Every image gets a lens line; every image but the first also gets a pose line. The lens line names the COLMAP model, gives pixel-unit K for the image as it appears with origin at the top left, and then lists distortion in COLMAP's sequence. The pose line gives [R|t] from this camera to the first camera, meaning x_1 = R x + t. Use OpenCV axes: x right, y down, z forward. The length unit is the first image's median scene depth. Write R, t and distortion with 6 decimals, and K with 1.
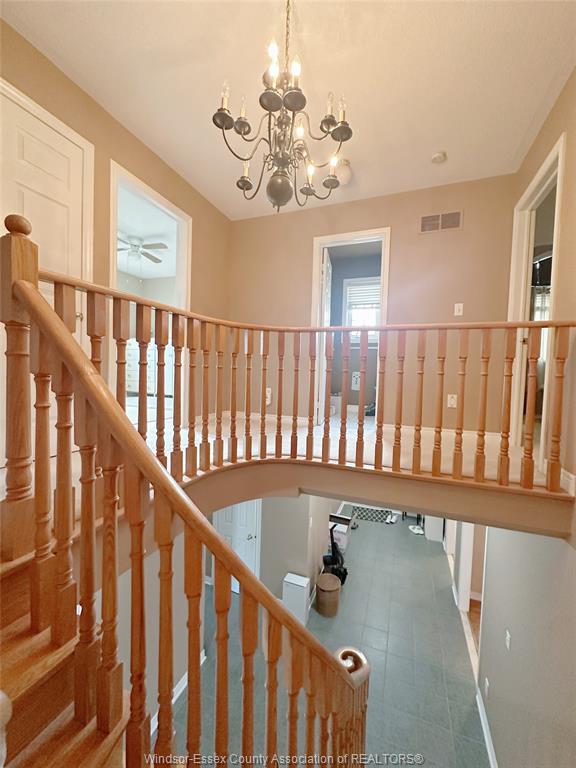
lens RADIAL K [[304.6, 0, 294.0], [0, 304.6, 382.4], [0, 0, 1]] dist [-0.002564, 0.000565]
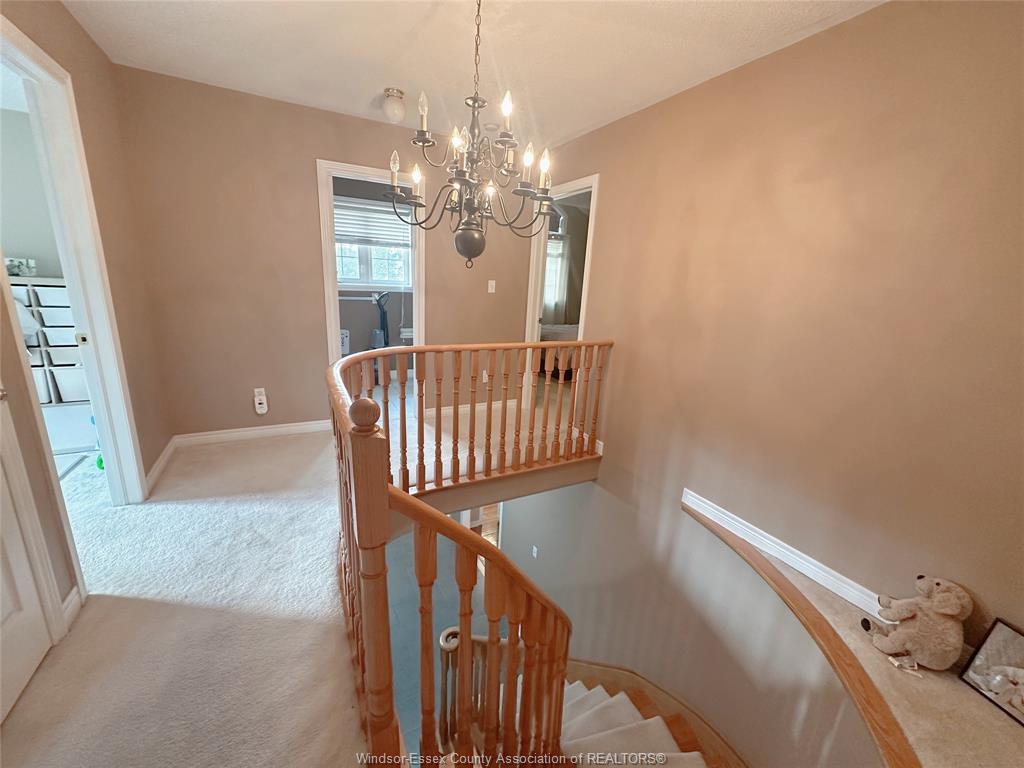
lens RADIAL K [[406.2, 0, 508.4], [0, 406.2, 383.8], [0, 0, 1]] dist [-0.002564, 0.000565]
pose [[0.668674, -0.178731, 0.721755, -0.435325], [-0.005187, 0.969536, 0.244896, -0.256277], [-0.743537, -0.167499, 0.647377, 0.048679]]
